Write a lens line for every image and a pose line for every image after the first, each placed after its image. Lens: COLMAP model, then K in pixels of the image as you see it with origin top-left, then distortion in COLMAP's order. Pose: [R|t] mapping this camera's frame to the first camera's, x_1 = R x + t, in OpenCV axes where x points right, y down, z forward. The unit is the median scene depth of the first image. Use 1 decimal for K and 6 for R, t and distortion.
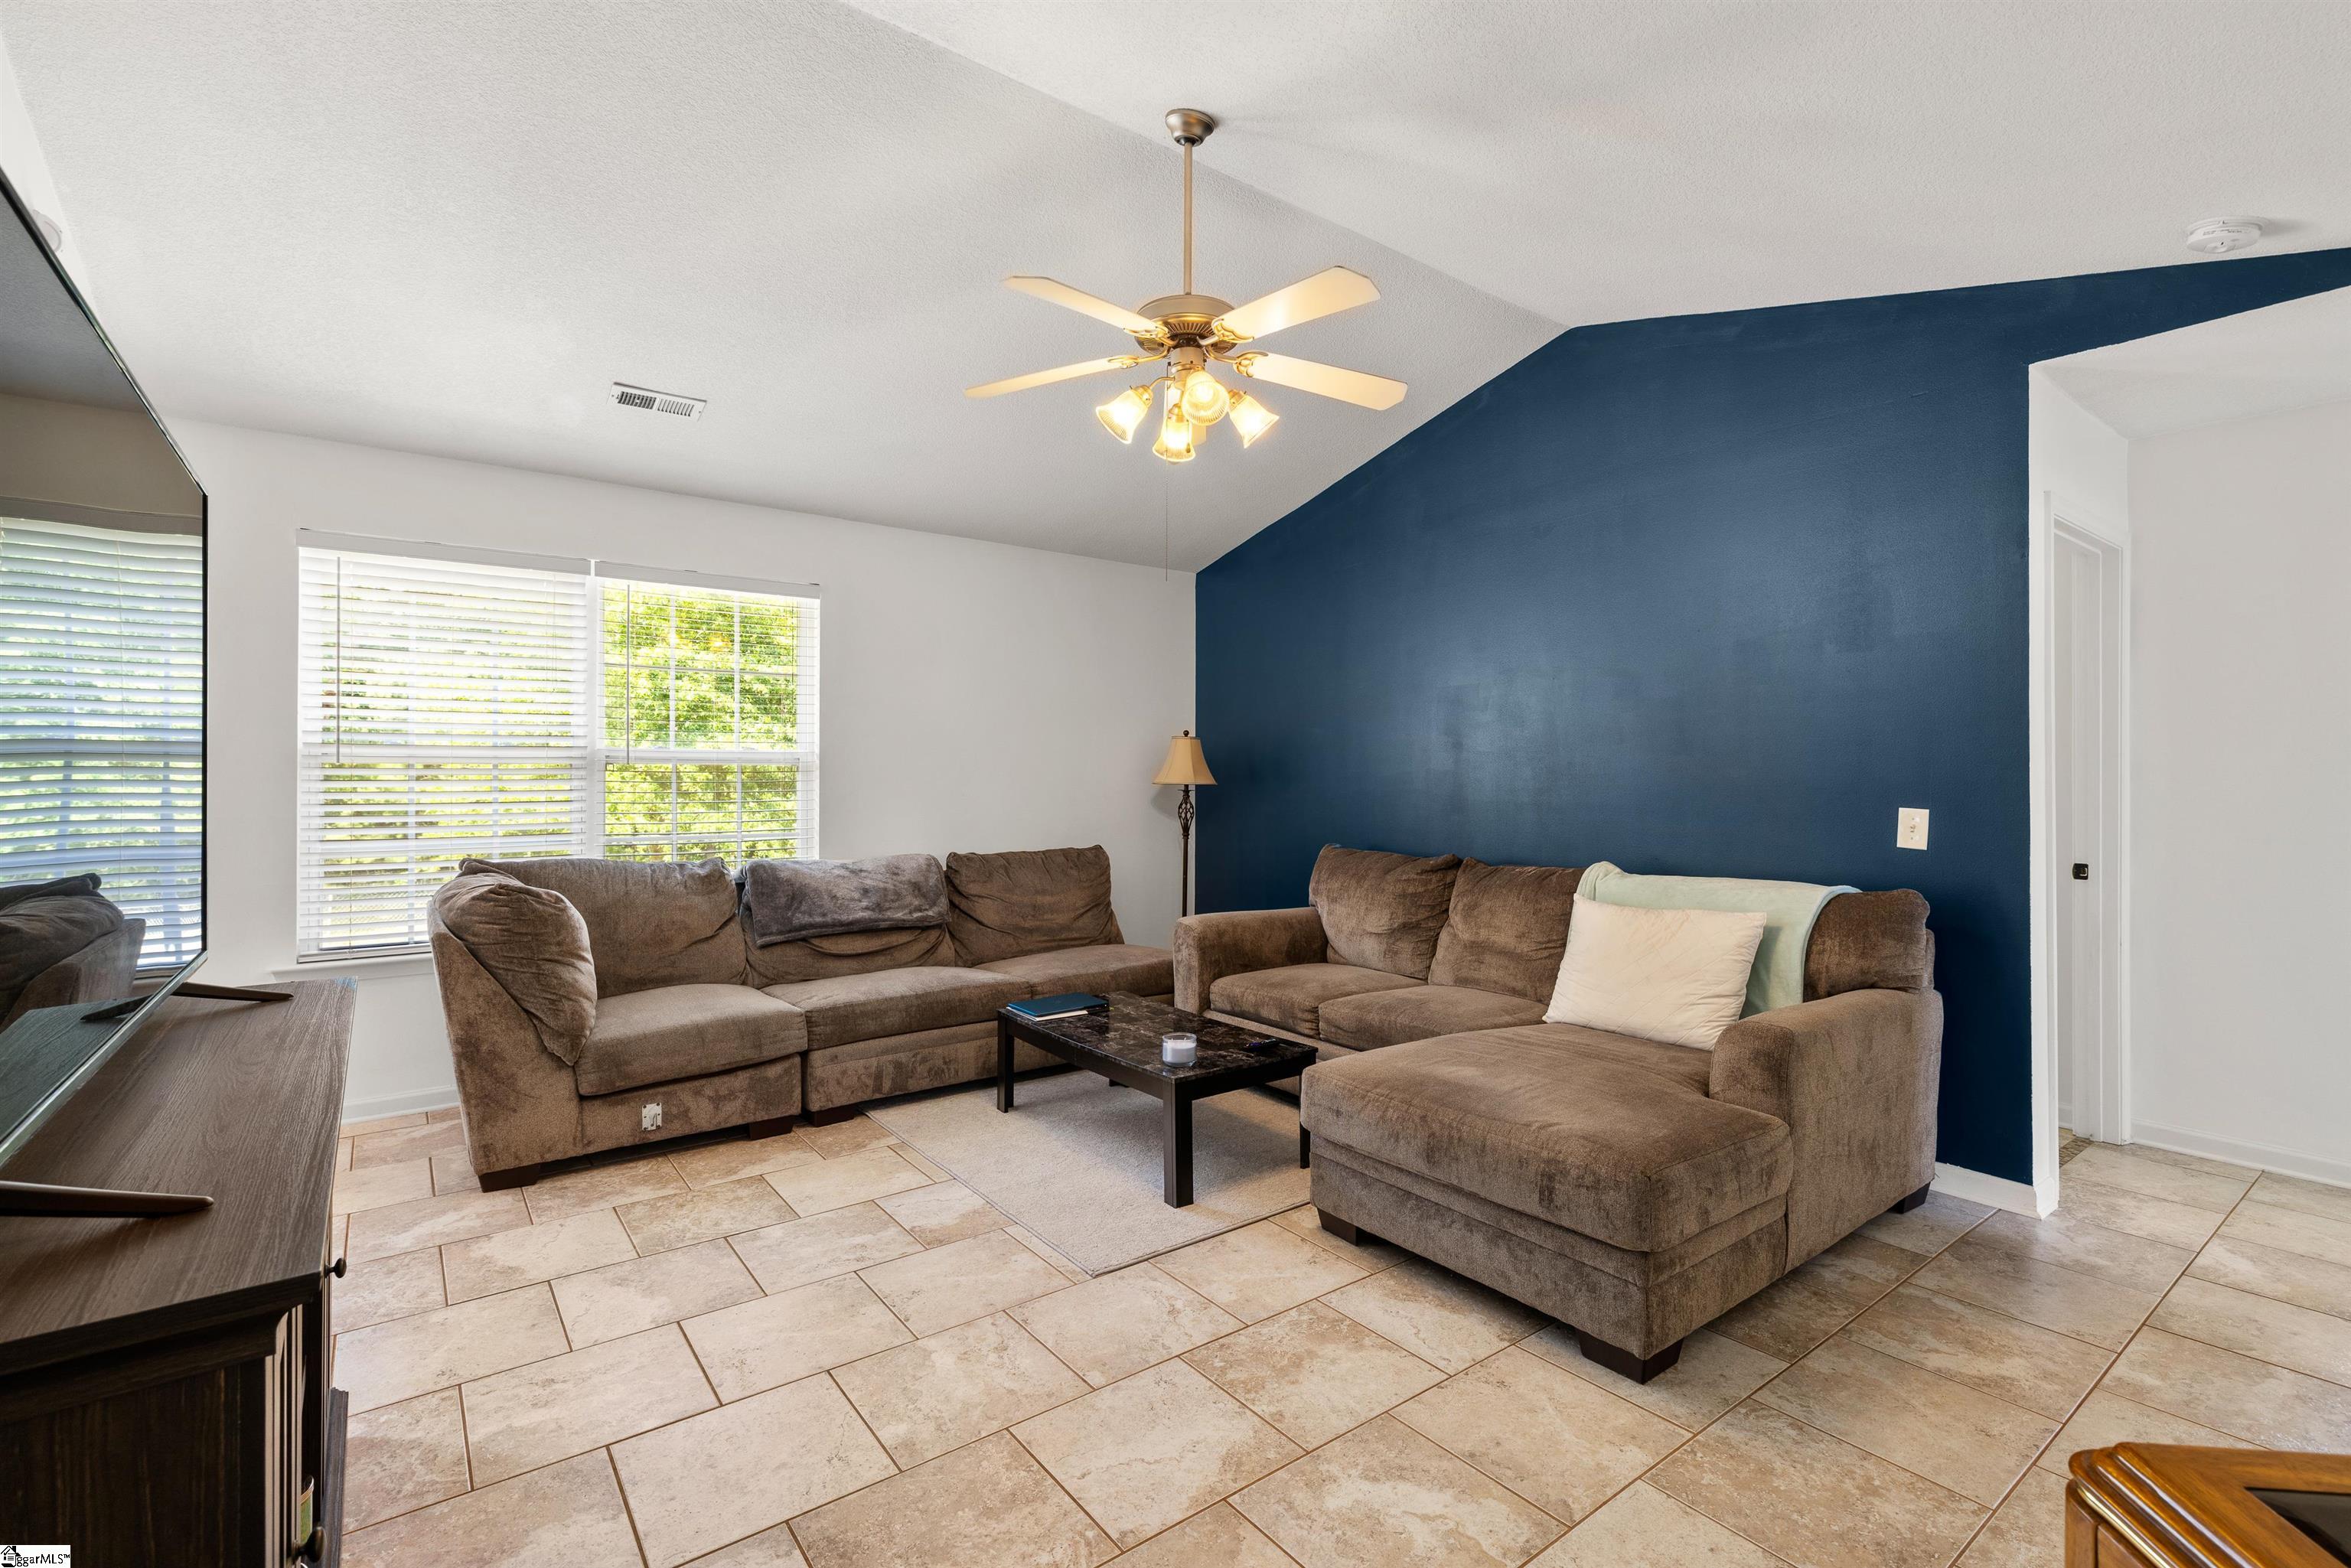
lens RADIAL K [[1042.0, 0, 1190.1], [0, 1042.0, 780.7], [0, 0, 1]] dist [0.002616, 0.000911]
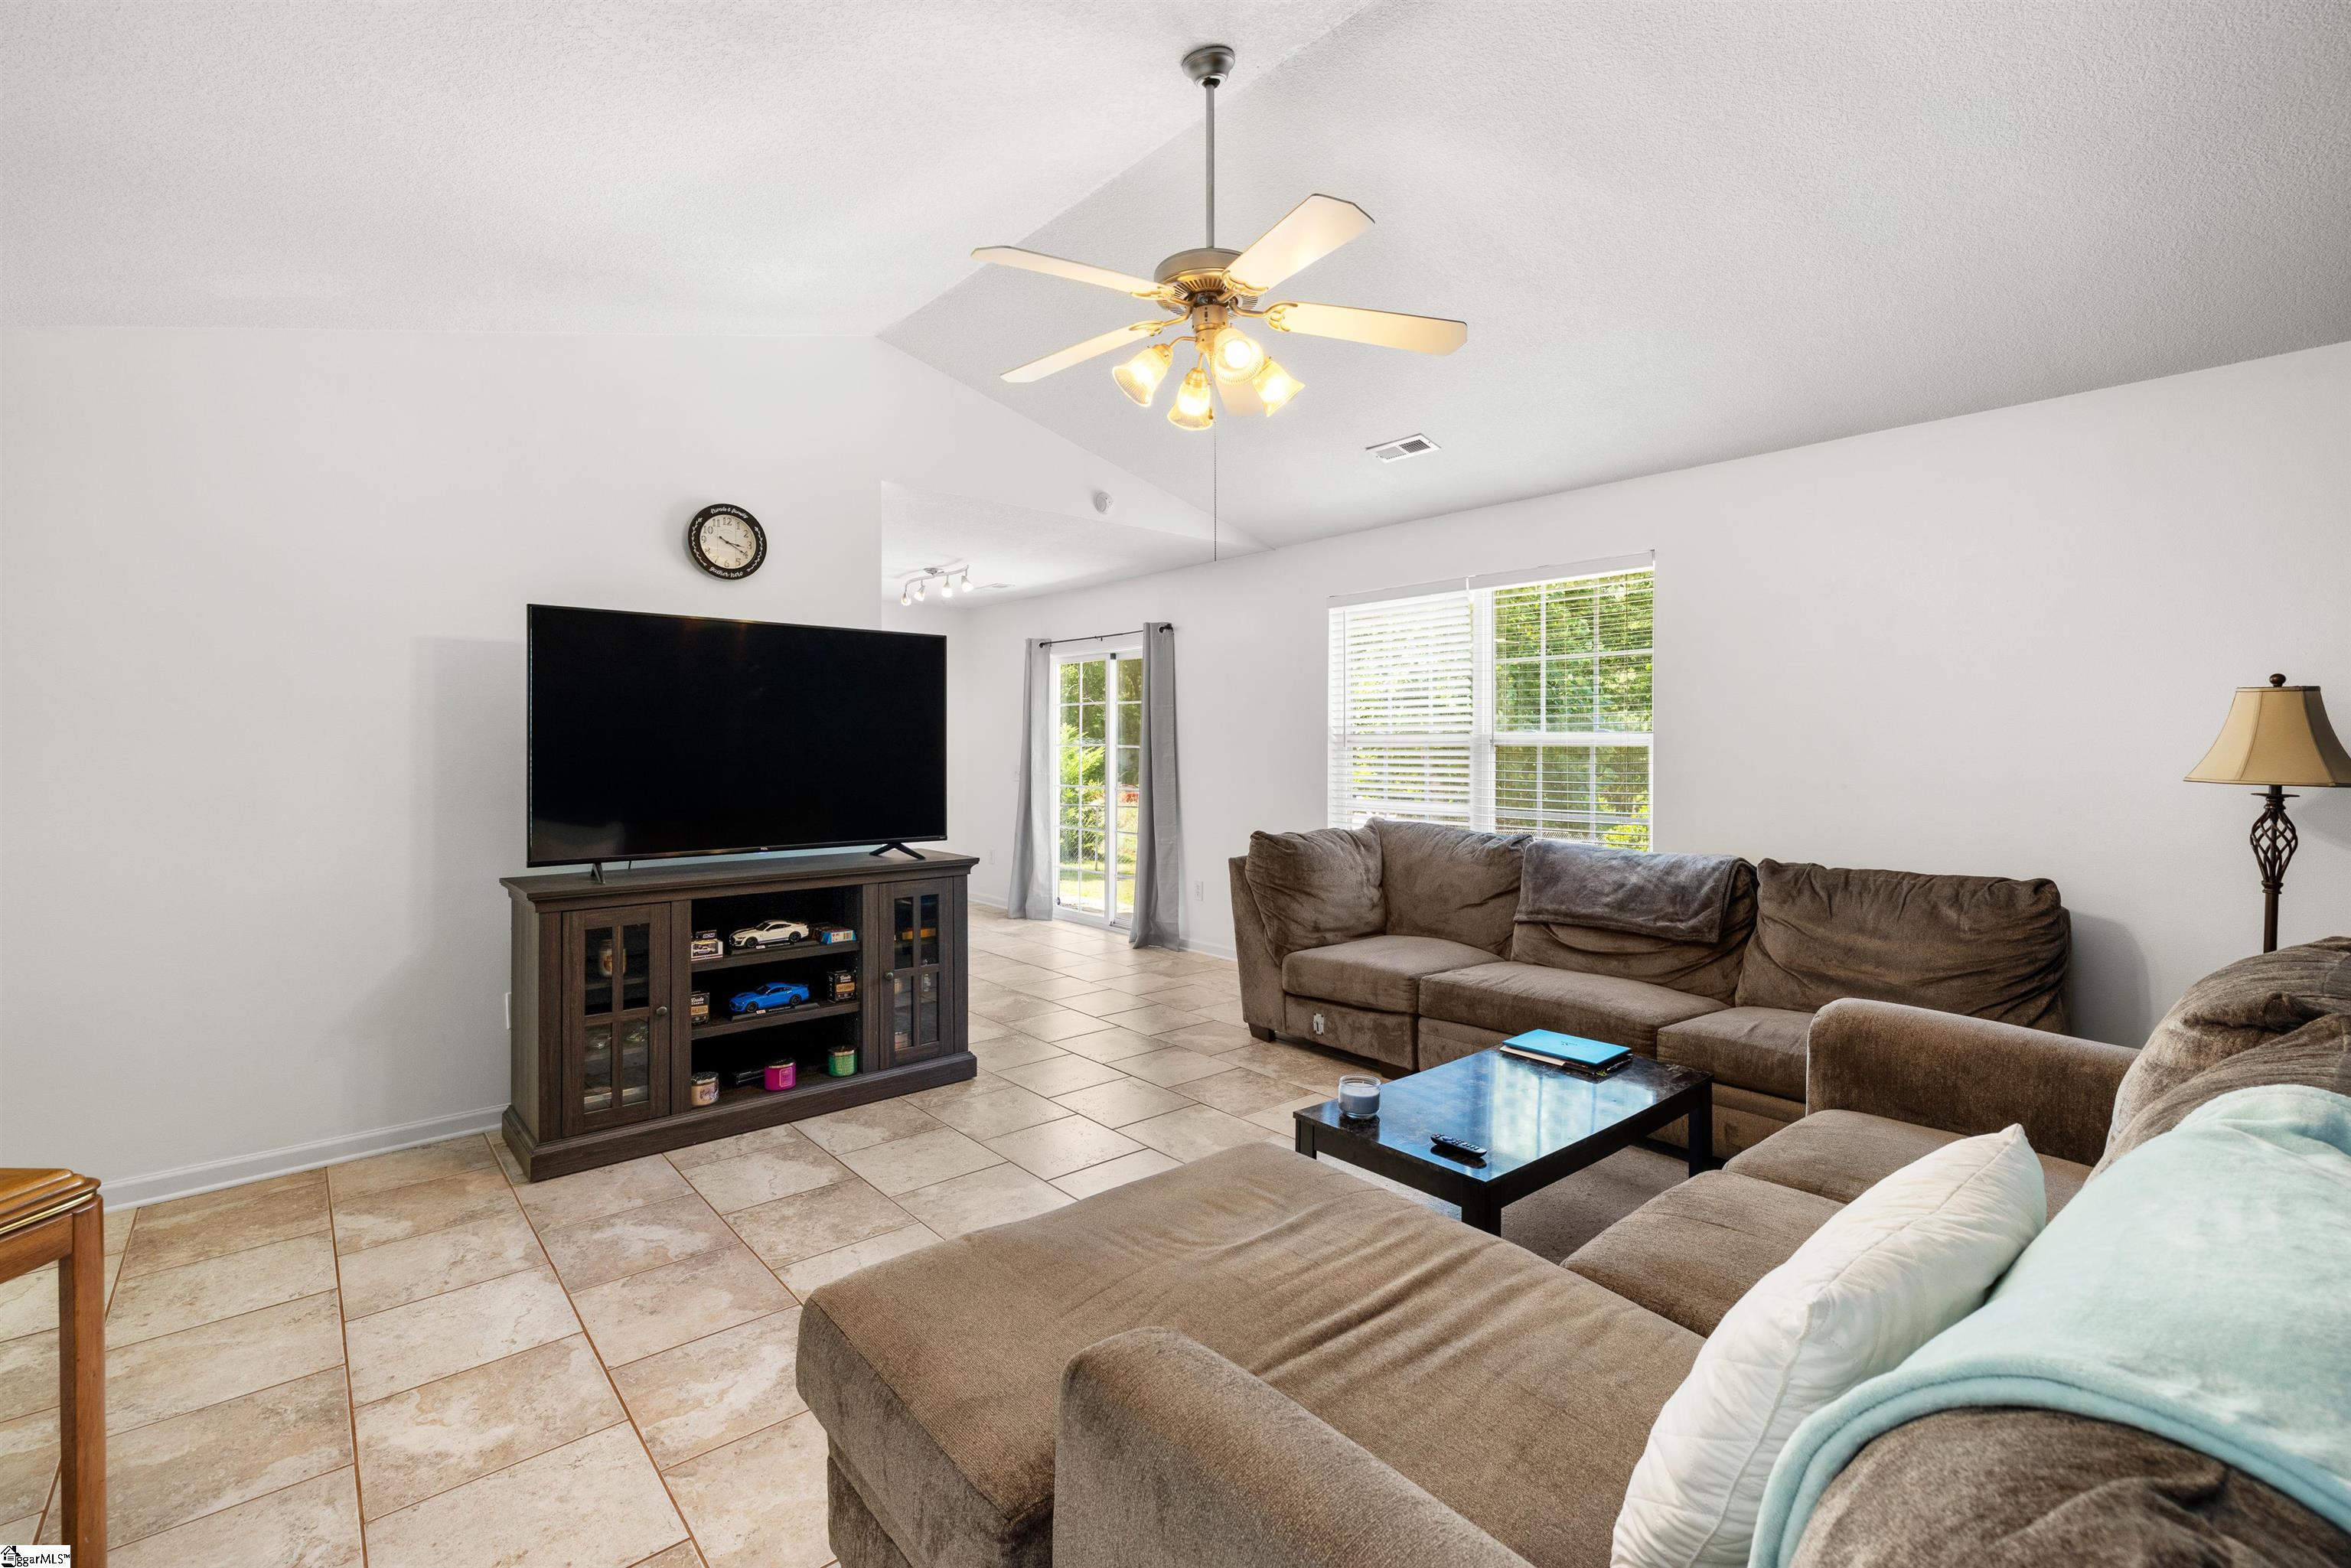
lens RADIAL K [[1042.0, 0, 1189.1], [0, 1042.0, 760.1], [0, 0, 1]] dist [0.002616, 0.000911]
pose [[0.078860, 0.009327, -0.996842, 0.681088], [-0.008681, 0.999925, 0.008669, -0.010444], [0.996848, 0.007970, 0.078935, 0.675594]]
